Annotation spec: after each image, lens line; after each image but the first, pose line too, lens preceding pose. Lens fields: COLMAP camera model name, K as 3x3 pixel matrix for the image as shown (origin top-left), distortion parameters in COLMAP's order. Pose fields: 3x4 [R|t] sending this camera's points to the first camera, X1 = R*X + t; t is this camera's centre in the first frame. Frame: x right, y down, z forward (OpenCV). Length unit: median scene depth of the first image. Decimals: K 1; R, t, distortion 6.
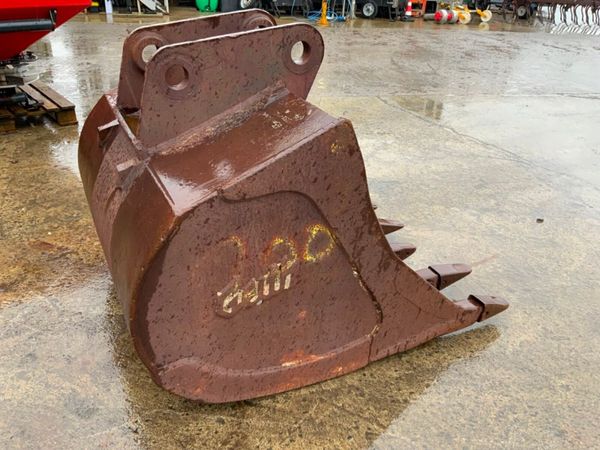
lens RADIAL K [[495.9, 0, 300.8], [0, 495.9, 221.8], [0, 0, 1]] dist [0.076997, -0.145990]
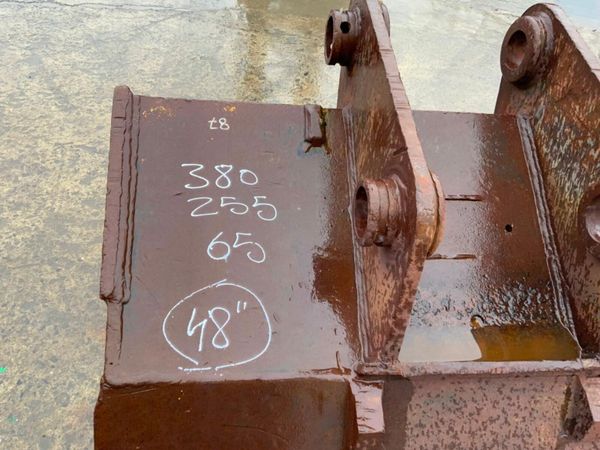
lens RADIAL K [[495.9, 0, 301.9], [0, 495.9, 223.8], [0, 0, 1]] dist [0.076997, -0.145990]
pose [[0.378272, -0.669881, 0.638882, -0.609667], [0.356186, 0.742356, 0.567485, -0.606336], [-0.854425, 0.012897, 0.519414, 0.890384]]
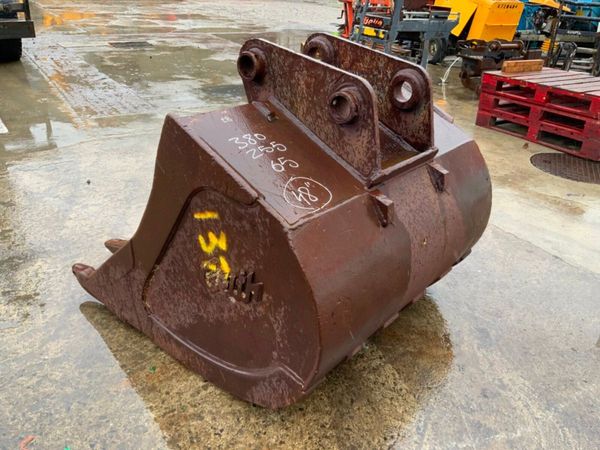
lens RADIAL K [[495.9, 0, 302.3], [0, 495.9, 223.5], [0, 0, 1]] dist [0.076997, -0.145990]
pose [[-0.380508, -0.493261, 0.782245, -1.095339], [0.370286, 0.693841, 0.617635, -0.796001], [-0.847409, 0.524670, -0.081364, 1.298603]]
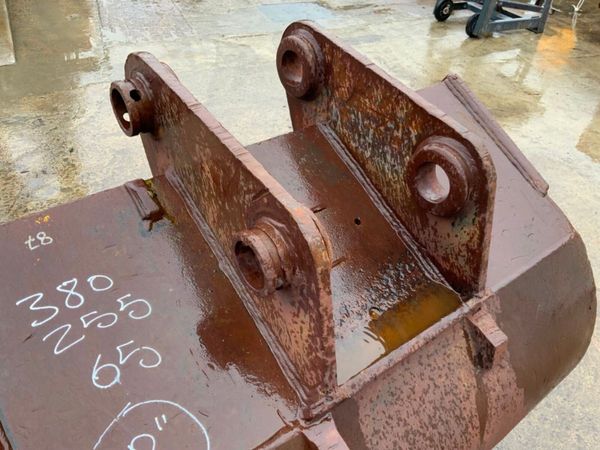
lens RADIAL K [[495.9, 0, 301.2], [0, 495.9, 222.6], [0, 0, 1]] dist [0.076997, -0.145990]
pose [[-0.176227, -0.666436, 0.724436, -0.593844], [0.410093, 0.619338, 0.669511, -0.632806], [-0.894857, 0.415072, 0.164156, 0.944768]]
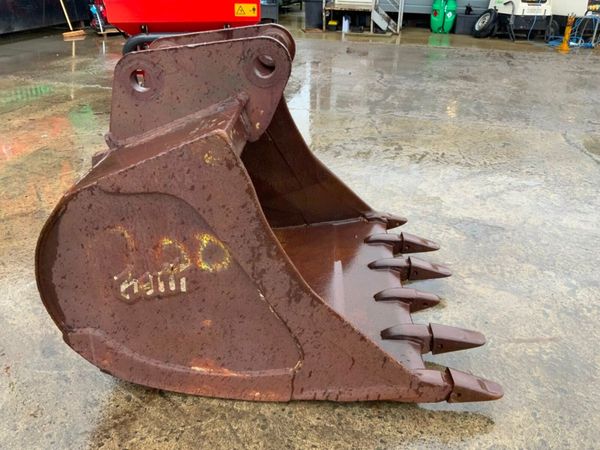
lens RADIAL K [[495.9, 0, 299.6], [0, 495.9, 221.6], [0, 0, 1]] dist [0.076997, -0.145990]
pose [[0.877078, 0.191916, -0.440343, 0.533042], [-0.208437, 0.977973, 0.011067, -0.058329], [0.432768, 0.082077, 0.897761, 0.154481]]
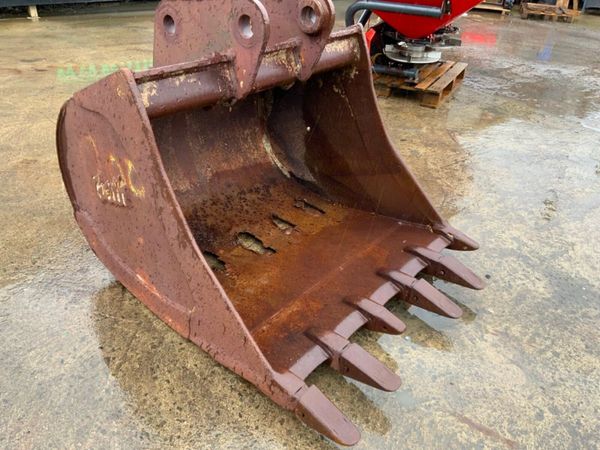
lens RADIAL K [[495.9, 0, 299.9], [0, 495.9, 222.9], [0, 0, 1]] dist [0.076997, -0.145990]
pose [[0.399559, 0.451521, -0.797798, 0.990020], [-0.465441, 0.849687, 0.247782, -0.287007], [0.789758, 0.272324, 0.549657, 0.604056]]
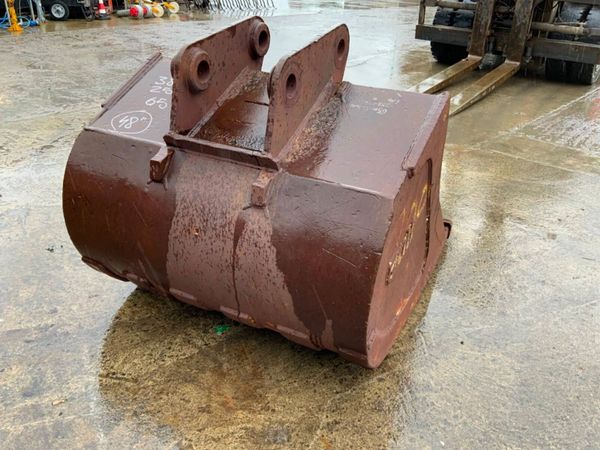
lens RADIAL K [[495.9, 0, 301.6], [0, 495.9, 225.6], [0, 0, 1]] dist [0.076997, -0.145990]
pose [[0.796686, -0.300644, 0.524314, -0.746252], [0.290622, 0.951189, 0.103820, -0.097119], [-0.529934, 0.069665, 0.845173, 0.111422]]
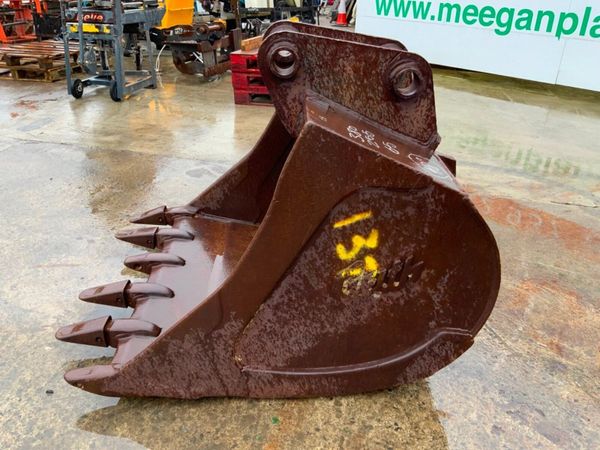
lens RADIAL K [[495.9, 0, 296.7], [0, 495.9, 223.3], [0, 0, 1]] dist [0.076997, -0.145990]
pose [[-0.894353, -0.267011, 0.358940, -0.545416], [0.145633, 0.584873, 0.797944, -0.998753], [-0.422994, 0.765917, -0.484197, 1.814537]]
